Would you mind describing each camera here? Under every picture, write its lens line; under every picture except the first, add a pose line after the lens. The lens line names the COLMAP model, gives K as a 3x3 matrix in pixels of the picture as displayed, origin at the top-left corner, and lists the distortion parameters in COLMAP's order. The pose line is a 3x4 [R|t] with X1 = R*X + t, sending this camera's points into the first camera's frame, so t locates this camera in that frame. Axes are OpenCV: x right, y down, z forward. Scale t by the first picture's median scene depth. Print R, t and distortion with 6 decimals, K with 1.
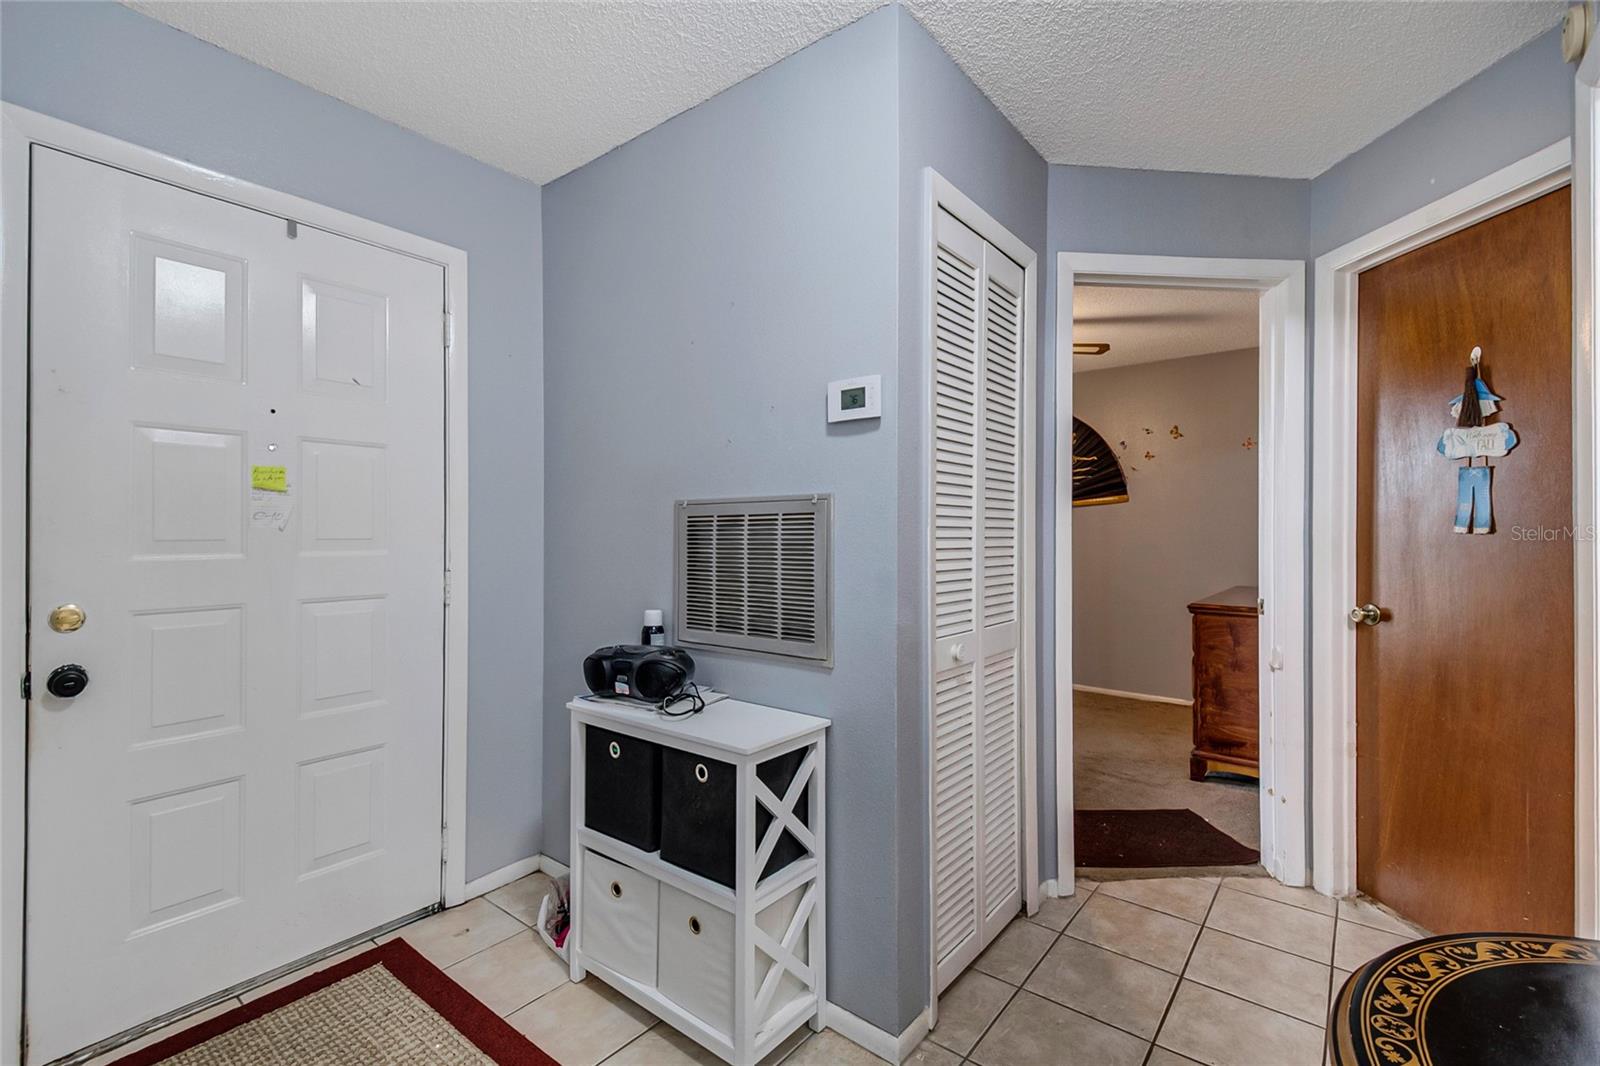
lens RADIAL K [[704.6, 0, 790.4], [0, 704.6, 526.8], [0, 0, 1]] dist [0.009419, -0.014371]
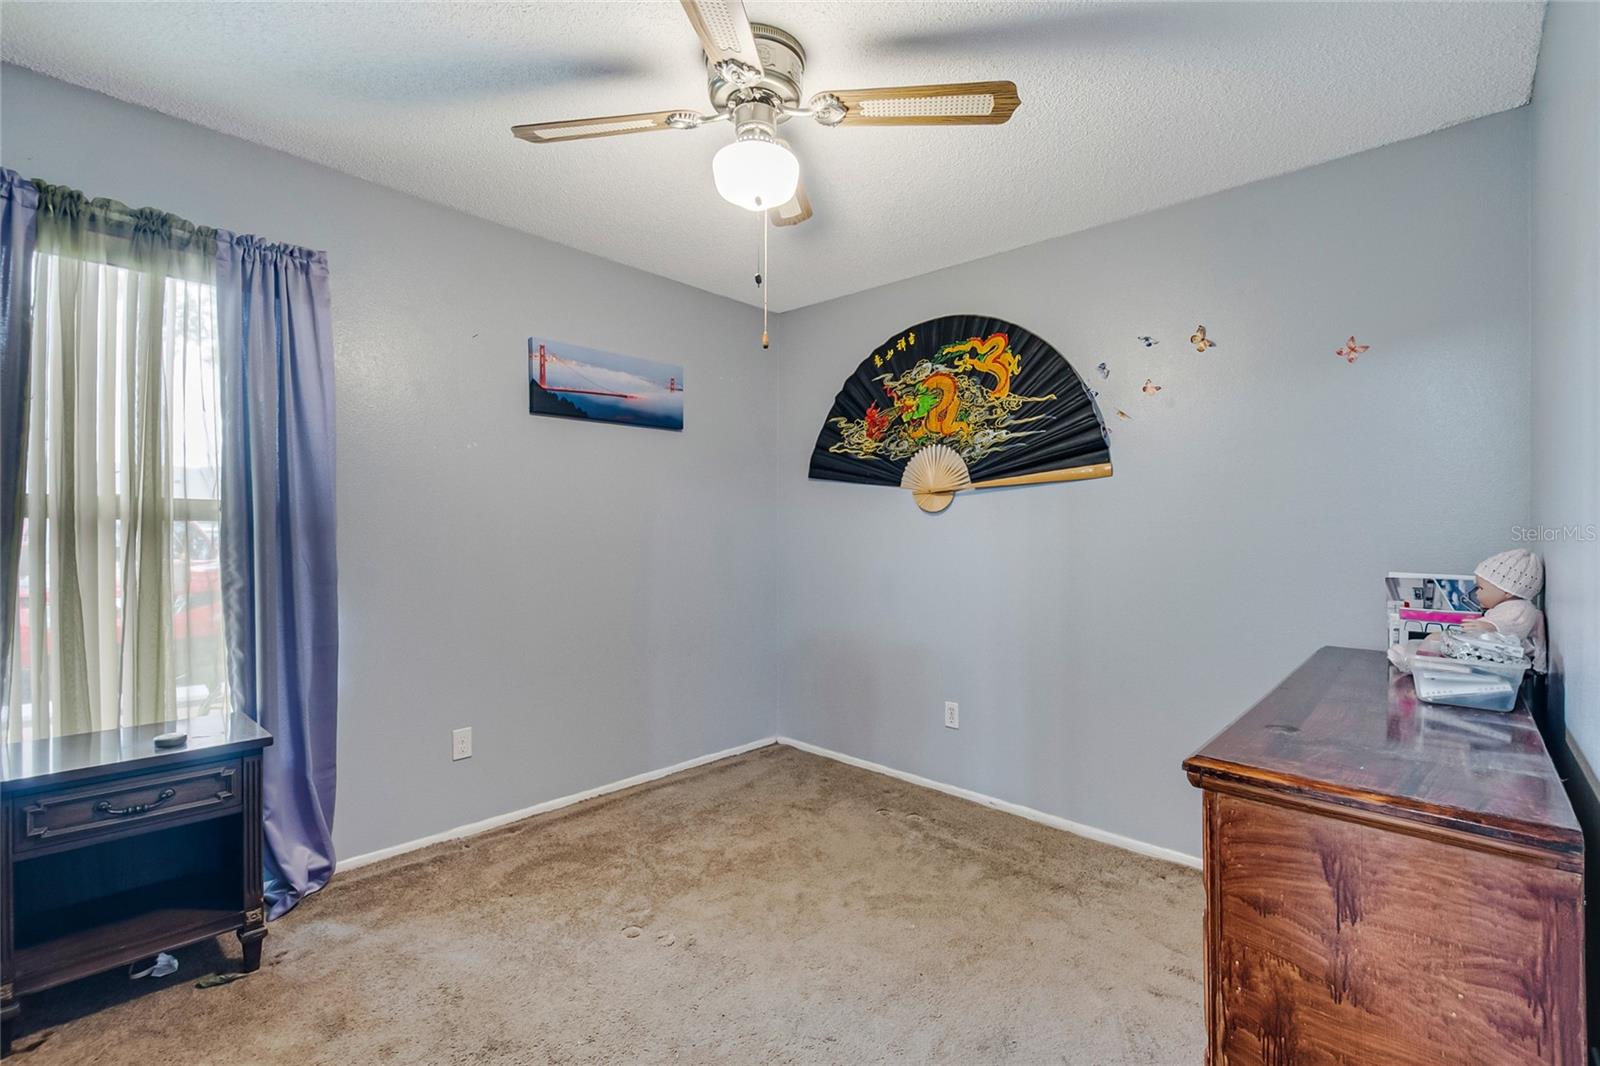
lens RADIAL K [[704.6, 0, 810.1], [0, 704.6, 530.8], [0, 0, 1]] dist [0.009419, -0.014371]
pose [[0.998551, -0.005132, -0.053560, 0.288529], [0.005130, 0.999987, -0.000168, 0.004620], [0.053560, -0.000107, 0.998565, 0.471931]]
